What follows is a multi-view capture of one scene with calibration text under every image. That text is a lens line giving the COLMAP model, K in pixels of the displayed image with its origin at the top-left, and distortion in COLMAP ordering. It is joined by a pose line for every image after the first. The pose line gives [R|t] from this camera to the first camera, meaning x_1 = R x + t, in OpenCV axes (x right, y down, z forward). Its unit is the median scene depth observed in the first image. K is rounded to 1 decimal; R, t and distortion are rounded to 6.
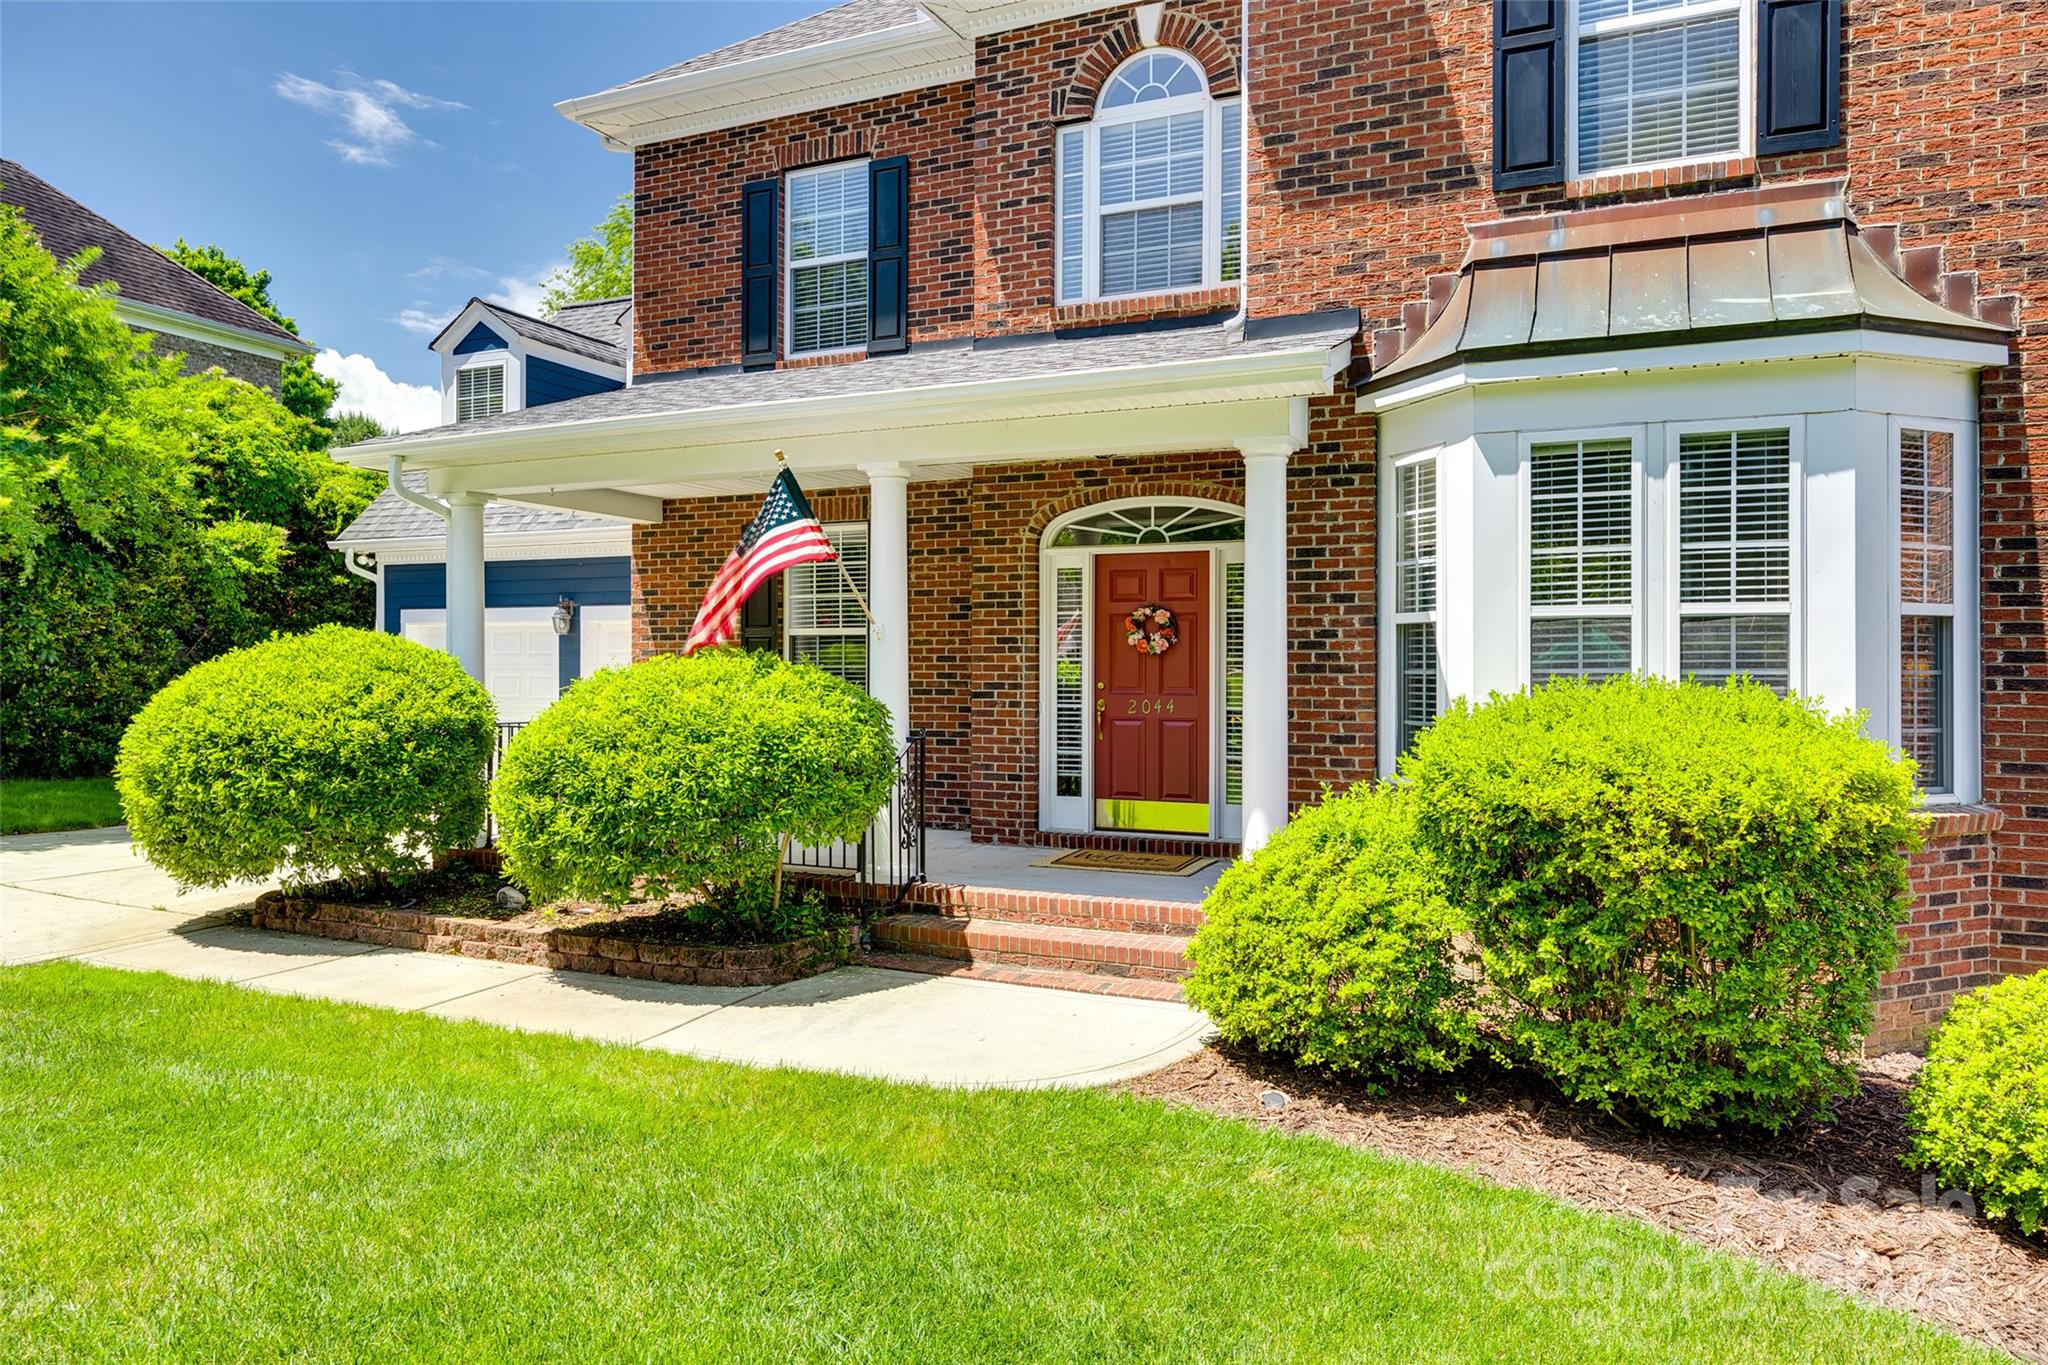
lens RADIAL K [[1333.2, 0, 1027.6], [0, 1333.2, 660.1], [0, 0, 1]] dist [-0.004468, 0.001646]
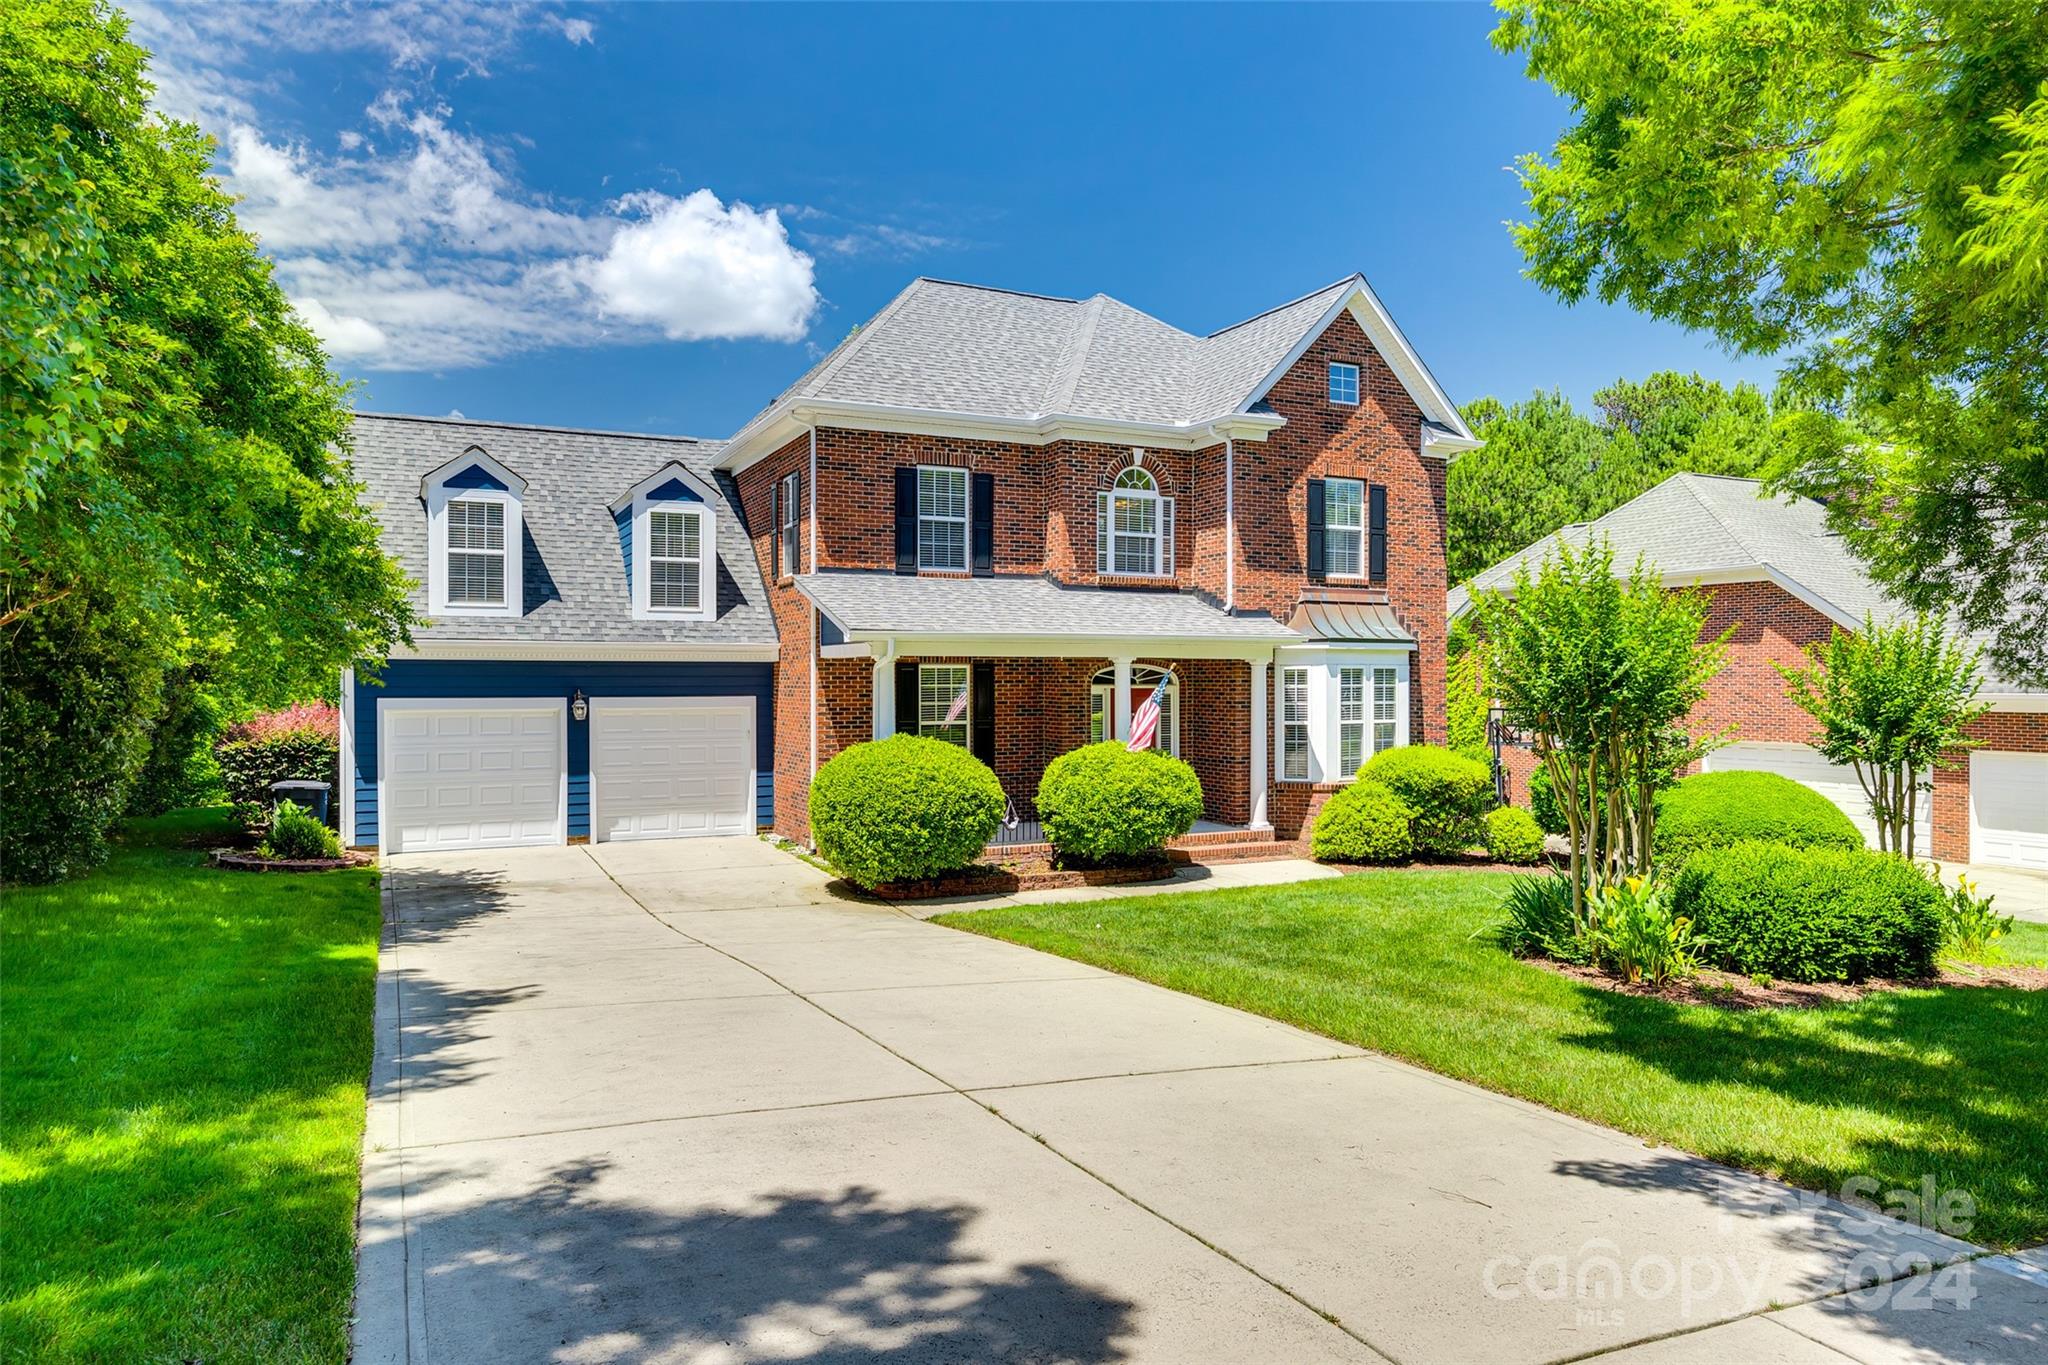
lens RADIAL K [[1266.7, 0, 1024.0], [0, 1266.7, 682.5], [0, 0, 1]] dist [0.001298, 0.000579]
pose [[0.638544, -0.004249, 0.769574, -1.683375], [-0.001129, 0.999979, 0.006458, -0.104287], [-0.769585, -0.004993, 0.638525, -0.231813]]
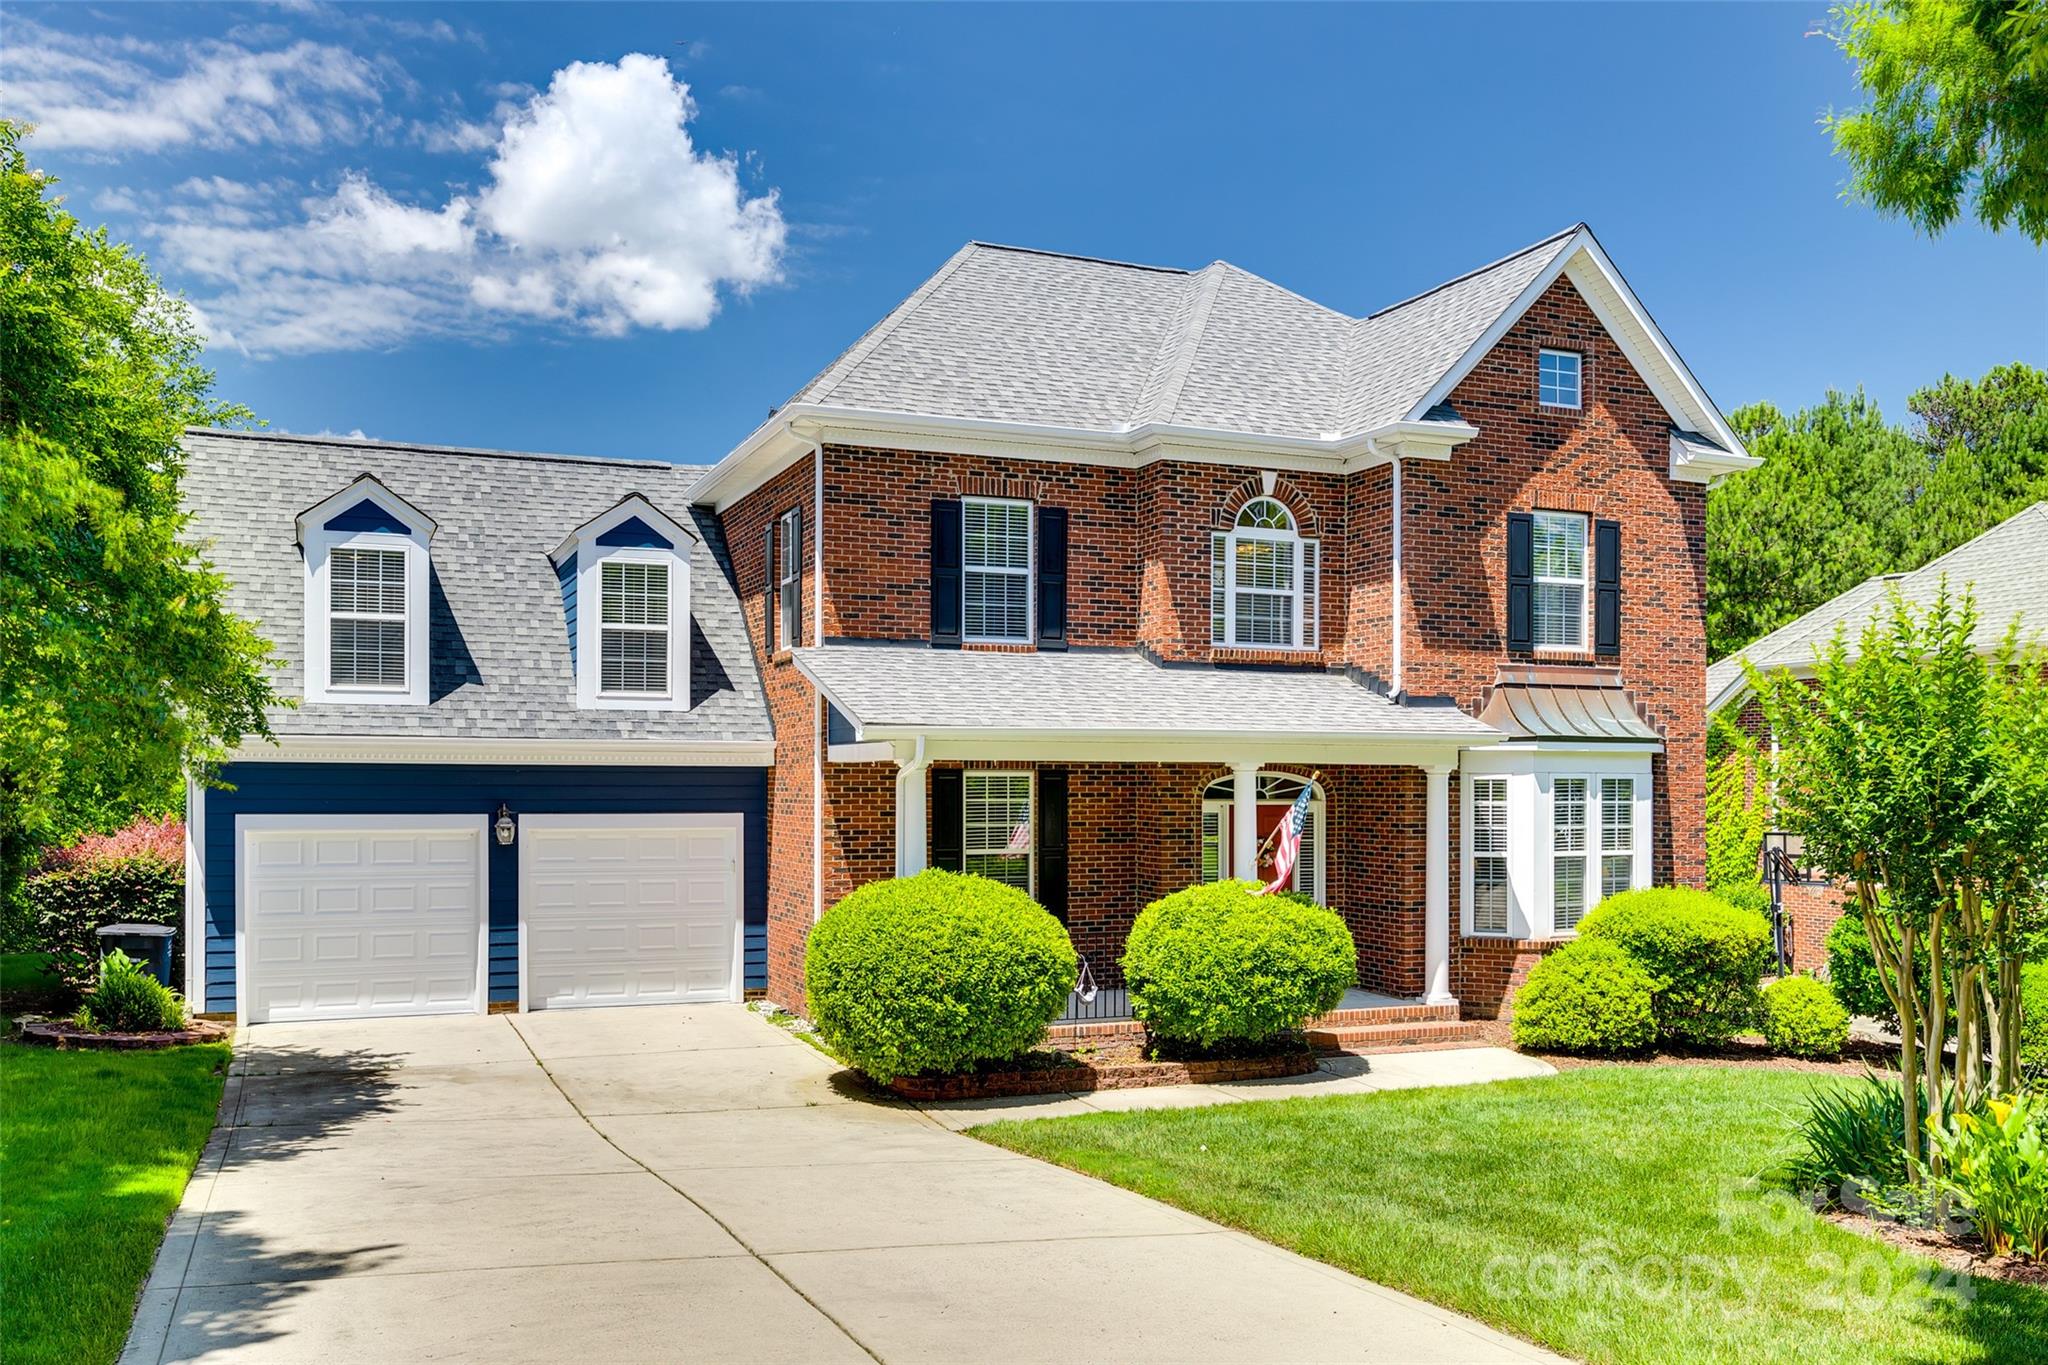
lens RADIAL K [[1673.9, 0, 1028.2], [0, 1673.9, 780.5], [0, 0, 1]] dist [0.002230, -0.003926]
pose [[0.682421, 0.002025, 0.730957, -1.598851], [-0.004778, 0.999987, 0.001691, -0.112733], [-0.730944, -0.004647, 0.682422, -0.188783]]
